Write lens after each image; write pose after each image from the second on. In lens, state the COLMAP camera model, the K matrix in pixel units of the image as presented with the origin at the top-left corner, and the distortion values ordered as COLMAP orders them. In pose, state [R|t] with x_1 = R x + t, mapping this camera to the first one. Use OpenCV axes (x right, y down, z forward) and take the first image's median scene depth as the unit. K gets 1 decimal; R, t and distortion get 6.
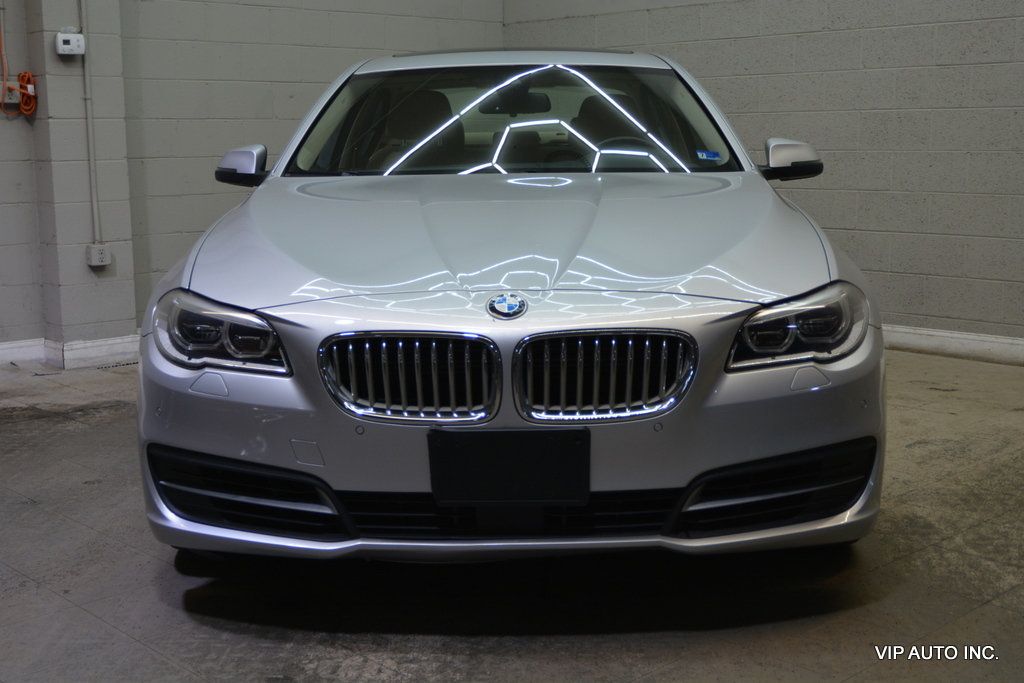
lens RADIAL K [[1255.1, 0, 485.8], [0, 1255.1, 324.8], [0, 0, 1]] dist [-0.010499, 0.000000]
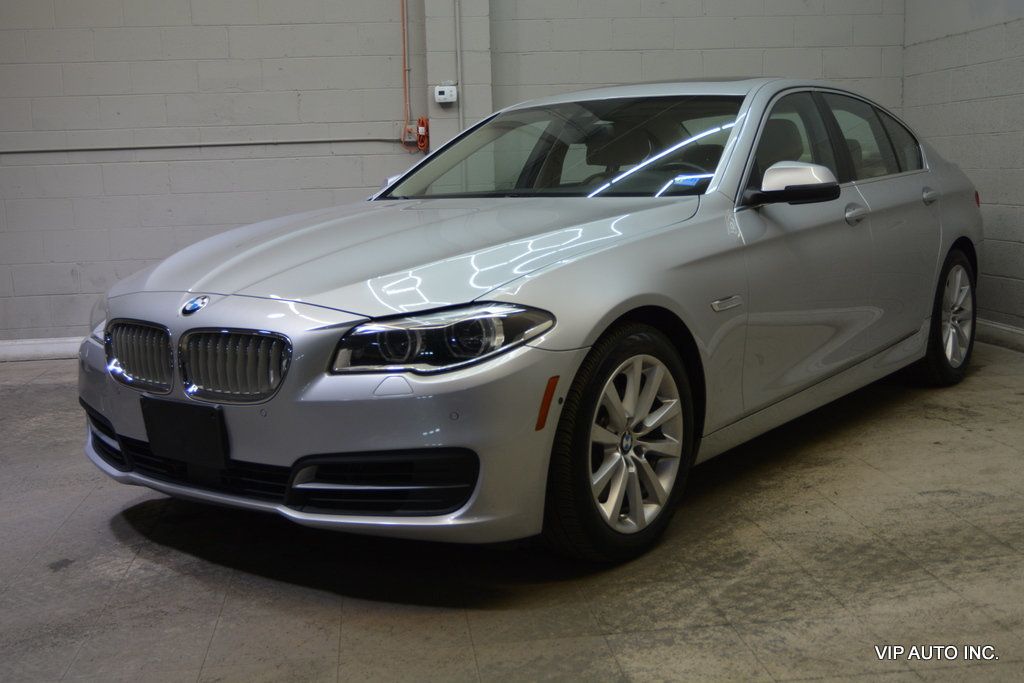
lens RADIAL K [[1104.8, 0, 509.4], [0, 1104.8, 339.4], [0, 0, 1]] dist [-0.009975, 0.000000]
pose [[0.815086, 0.073862, -0.574612, 0.389819], [-0.065518, 0.997229, 0.035249, -0.017375], [0.575624, 0.008916, 0.817666, 0.112988]]
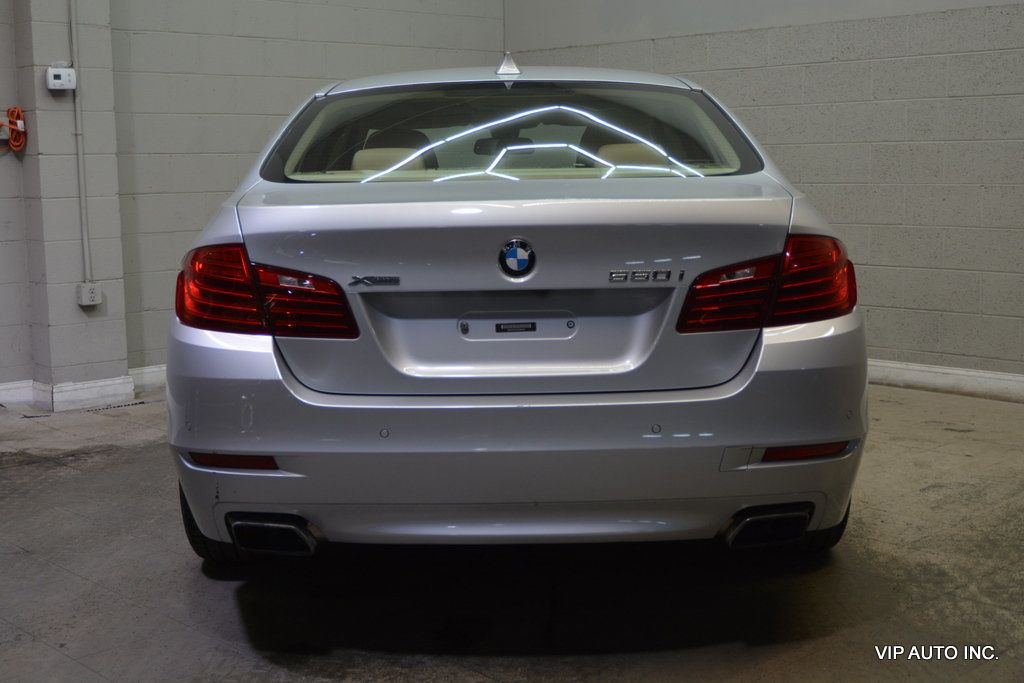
lens RADIAL K [[1310.0, 0, 484.9], [0, 1310.0, 328.8], [0, 0, 1]] dist [-0.006378, 0.000000]
pose [[0.999992, -0.003985, -0.000835, -0.001206], [0.003966, 0.999755, -0.021768, -0.005707], [0.000922, 0.021765, 0.999763, -0.015007]]
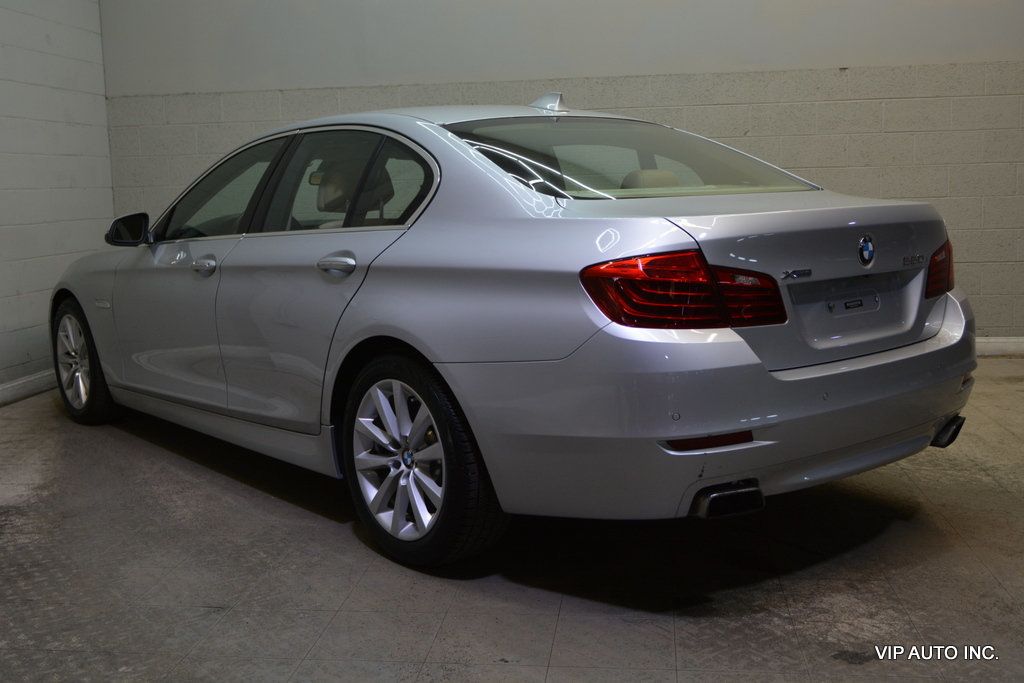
lens RADIAL K [[1104.8, 0, 507.0], [0, 1104.8, 346.6], [0, 0, 1]] dist [-0.009975, 0.000000]
pose [[0.765381, -0.102216, 0.635408, -0.436196], [0.116665, 0.992986, 0.019210, -0.025320], [-0.632915, 0.059427, 0.771937, 0.158965]]
